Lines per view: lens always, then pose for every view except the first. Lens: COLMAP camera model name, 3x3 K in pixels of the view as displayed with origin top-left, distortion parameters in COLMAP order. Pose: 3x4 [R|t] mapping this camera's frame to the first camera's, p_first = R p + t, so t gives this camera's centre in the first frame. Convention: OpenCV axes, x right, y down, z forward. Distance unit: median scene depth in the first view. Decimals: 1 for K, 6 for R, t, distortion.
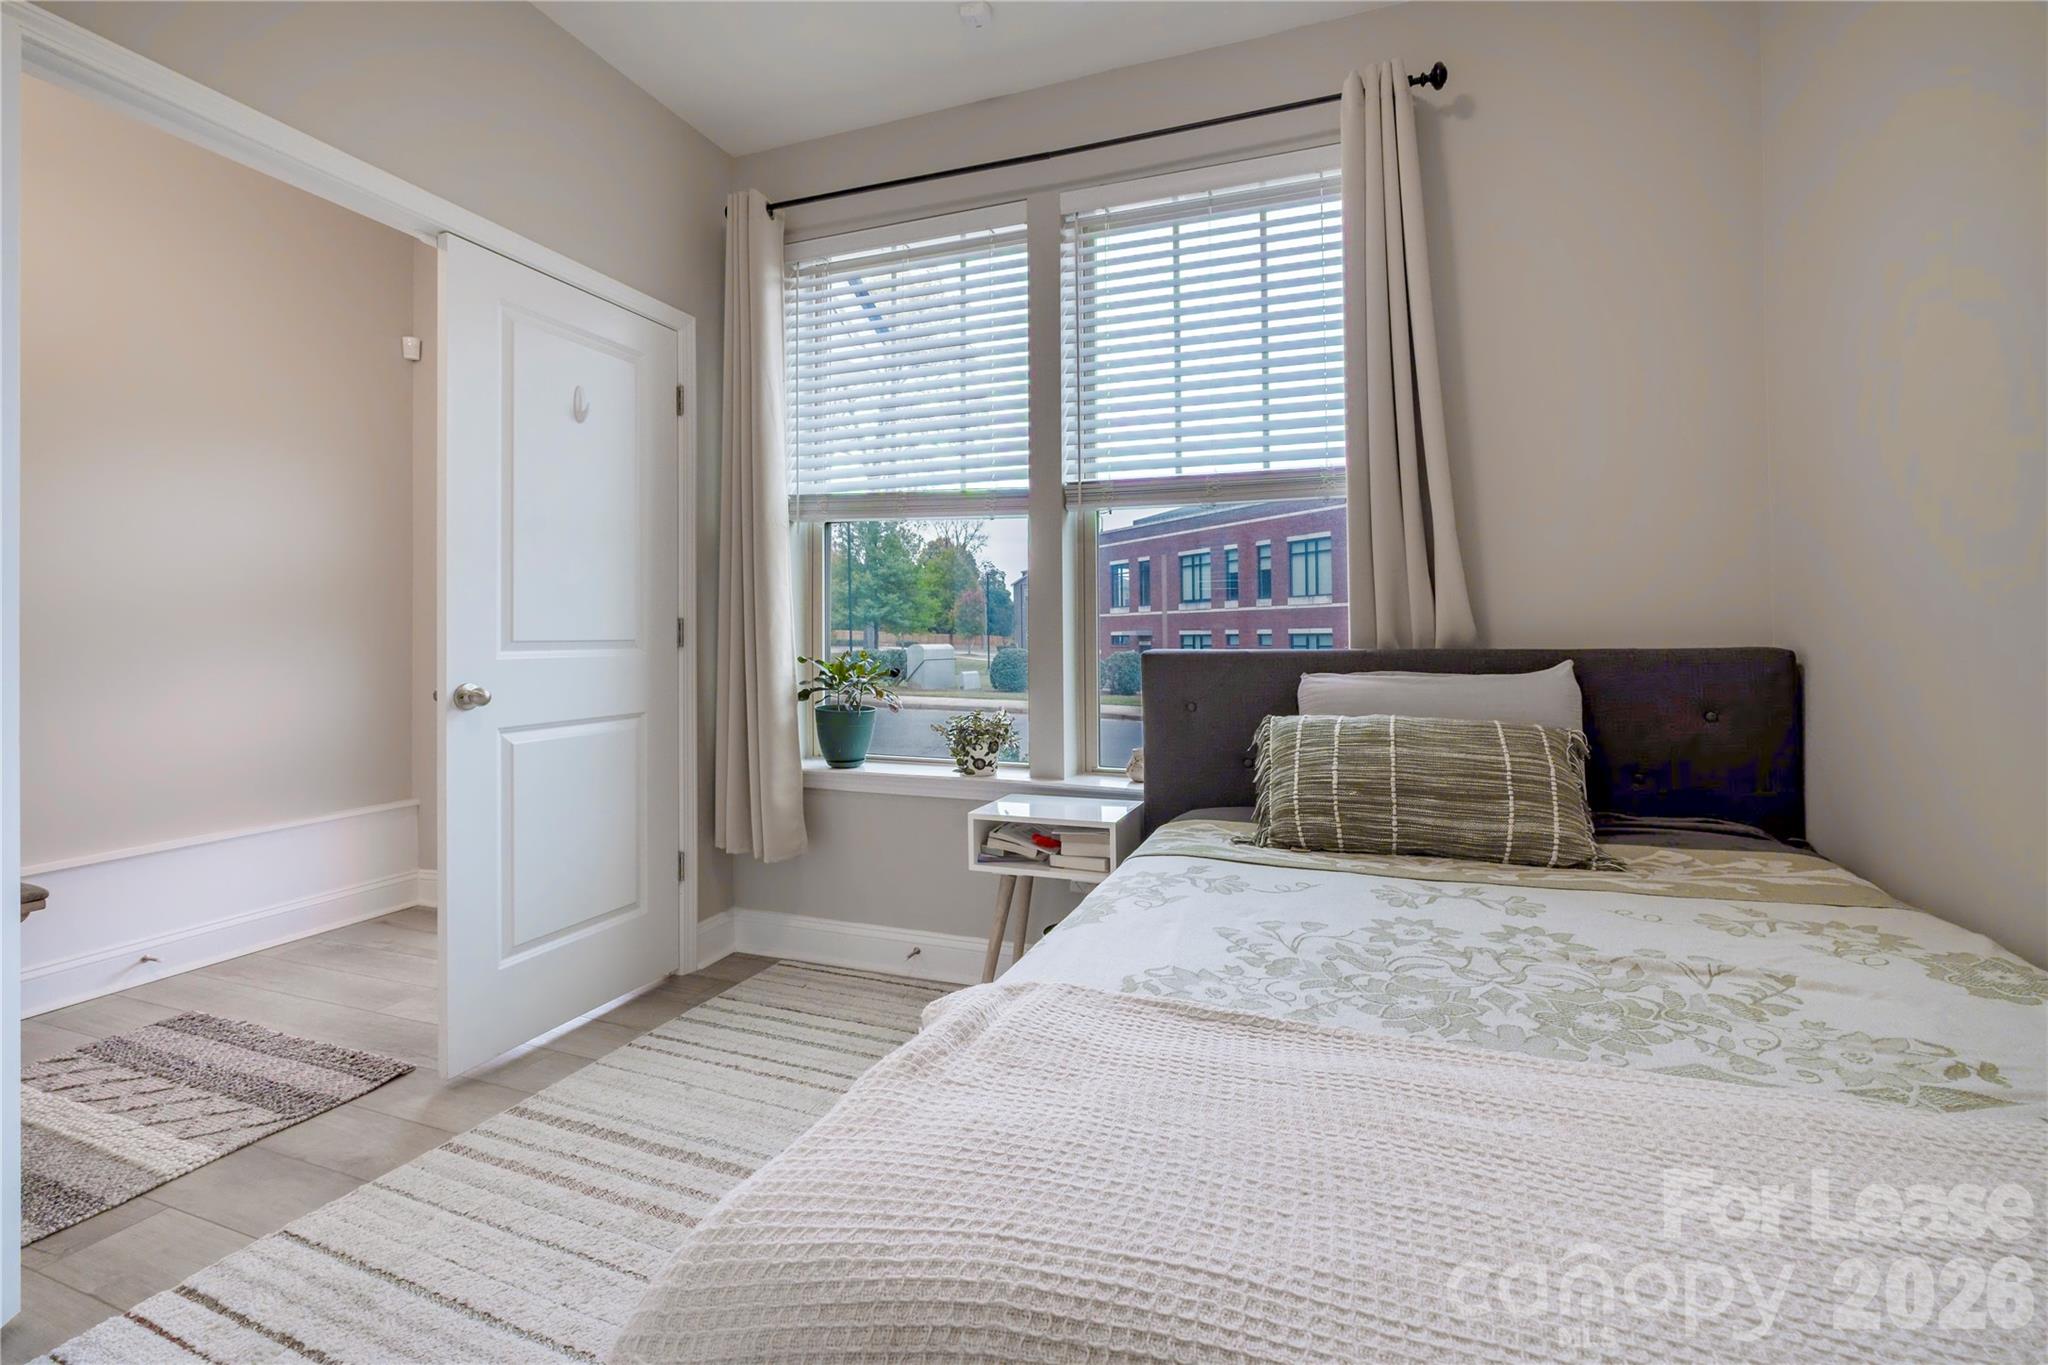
lens RADIAL K [[873.2, 0, 1029.3], [0, 873.2, 638.2], [0, 0, 1]] dist [-0.011228, 0.000370]
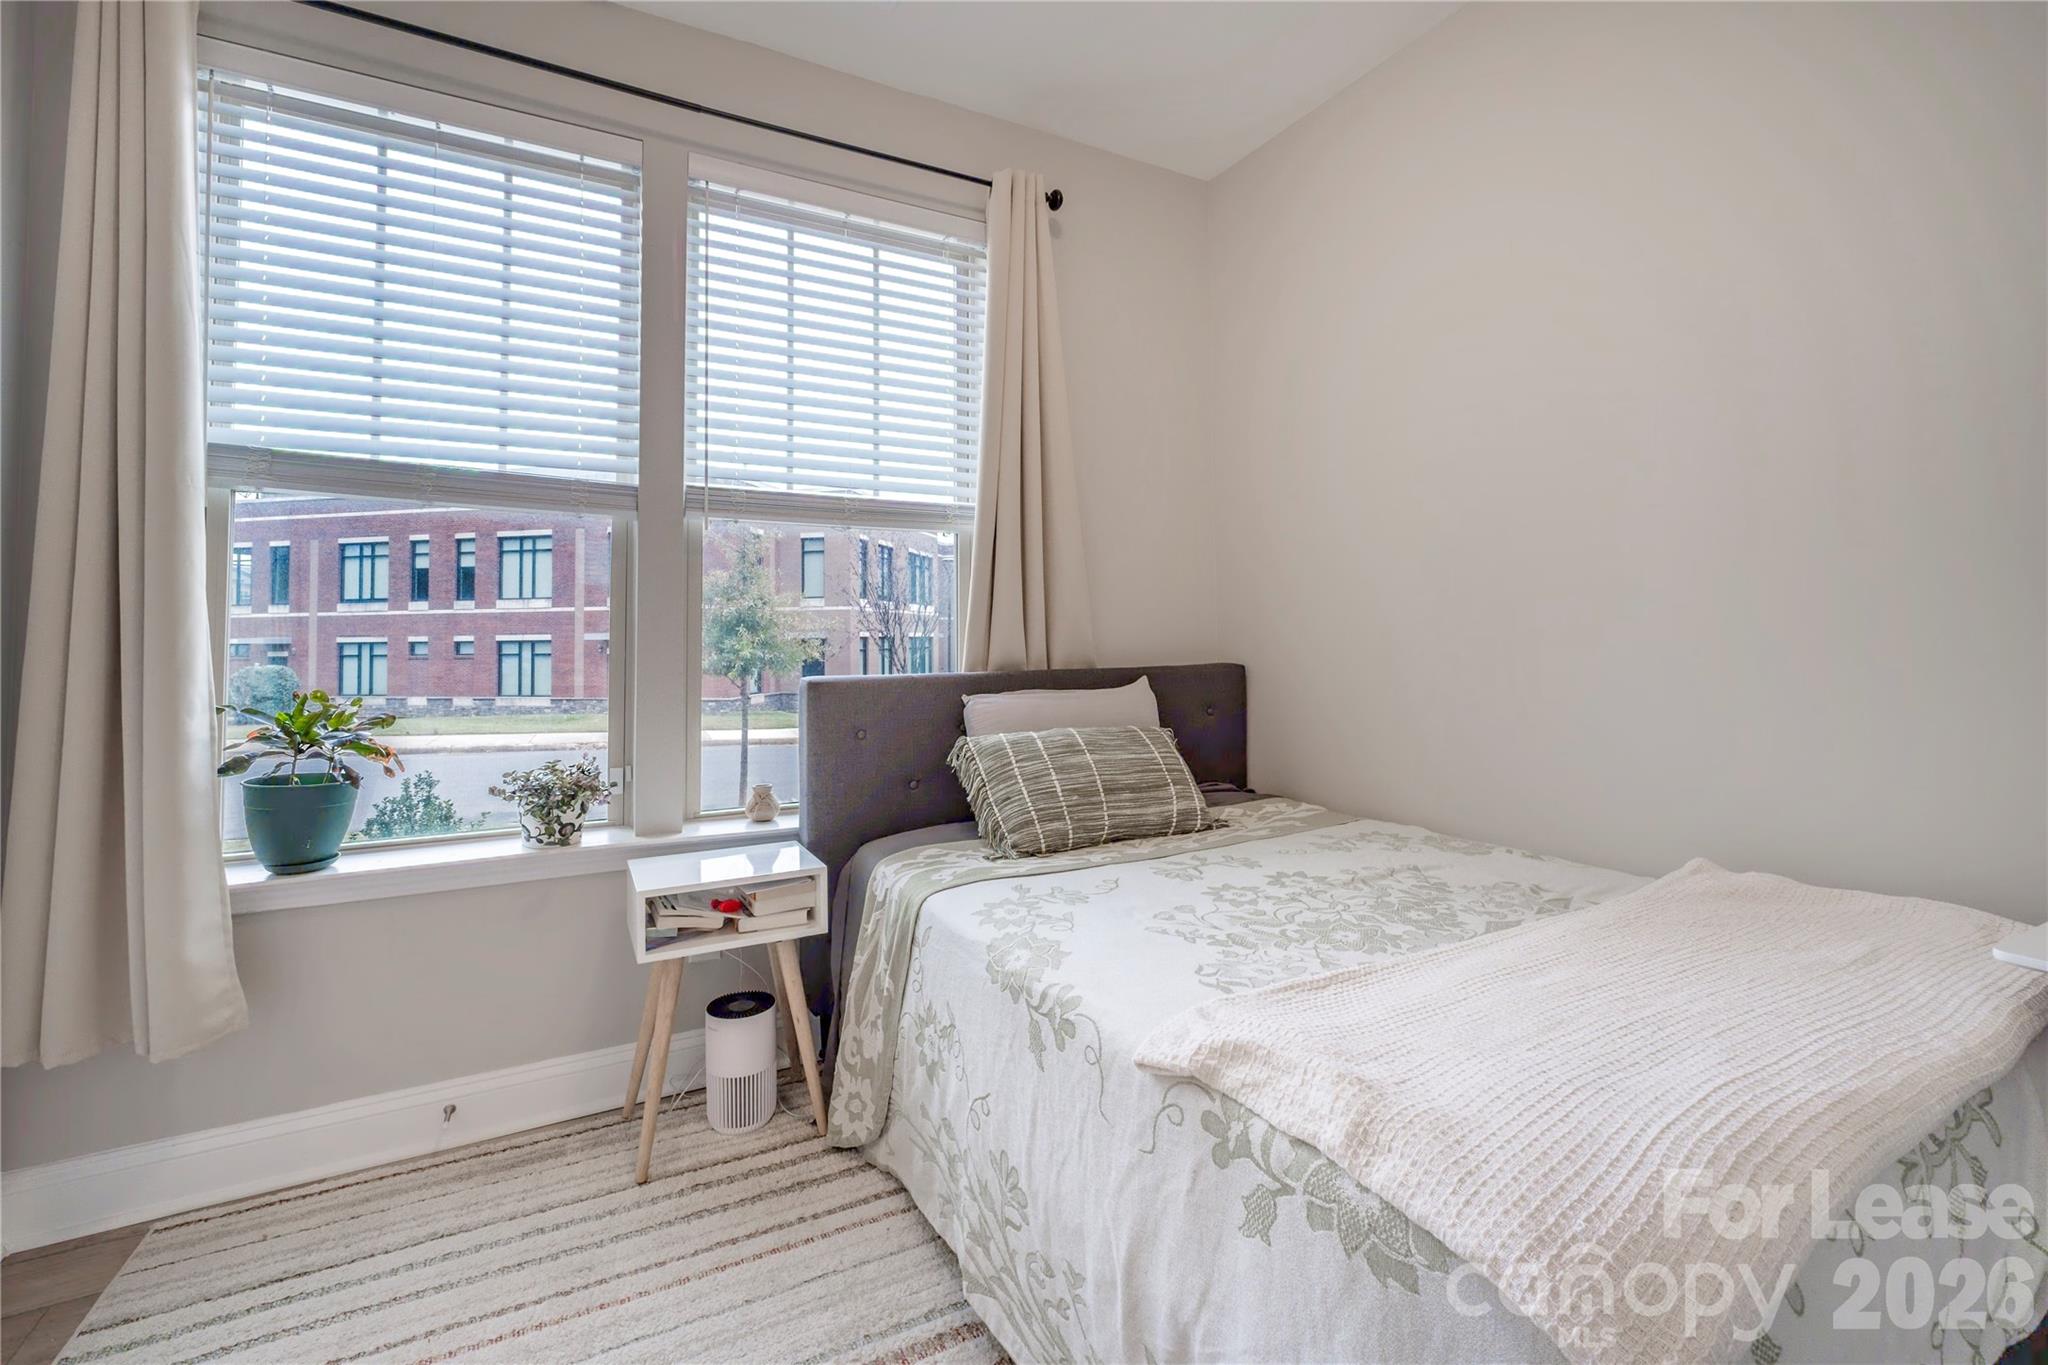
lens RADIAL K [[887.2, 0, 1024.8], [0, 887.2, 616.7], [0, 0, 1]] dist [-0.019992, 0.008774]
pose [[0.665513, 0.016146, 0.746211, -0.376923], [0.007263, 0.999579, -0.028106, -0.020975], [-0.746351, 0.024125, 0.665115, 0.171997]]
